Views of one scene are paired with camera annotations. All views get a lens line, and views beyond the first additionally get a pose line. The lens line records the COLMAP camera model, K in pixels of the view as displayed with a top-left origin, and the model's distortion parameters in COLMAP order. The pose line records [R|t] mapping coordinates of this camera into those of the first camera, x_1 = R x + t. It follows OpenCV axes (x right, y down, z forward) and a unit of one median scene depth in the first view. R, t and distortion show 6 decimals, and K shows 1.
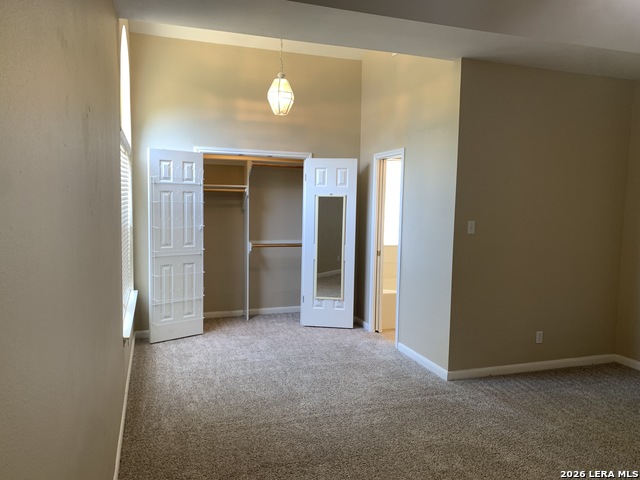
lens RADIAL K [[489.7, 0, 319.3], [0, 489.7, 241.4], [0, 0, 1]] dist [0.038311, -0.039643]
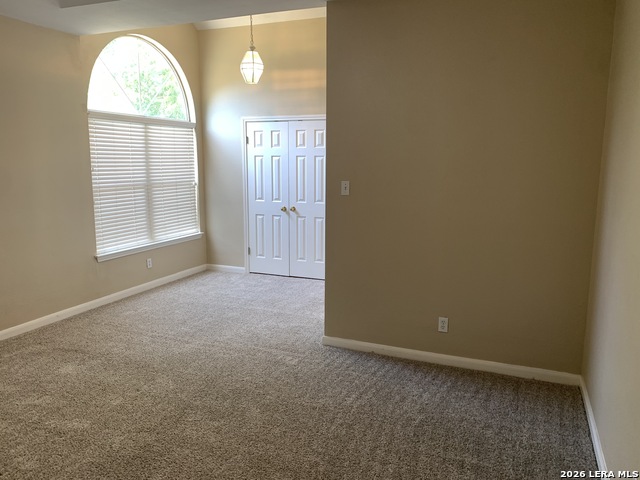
lens RADIAL K [[489.7, 0, 320.3], [0, 489.7, 237.7], [0, 0, 1]] dist [0.038311, -0.039643]
pose [[0.748500, 0.086621, -0.657453, 0.822176], [-0.042904, 0.995681, 0.082338, -0.008903], [0.661745, -0.033423, 0.748984, 0.256771]]
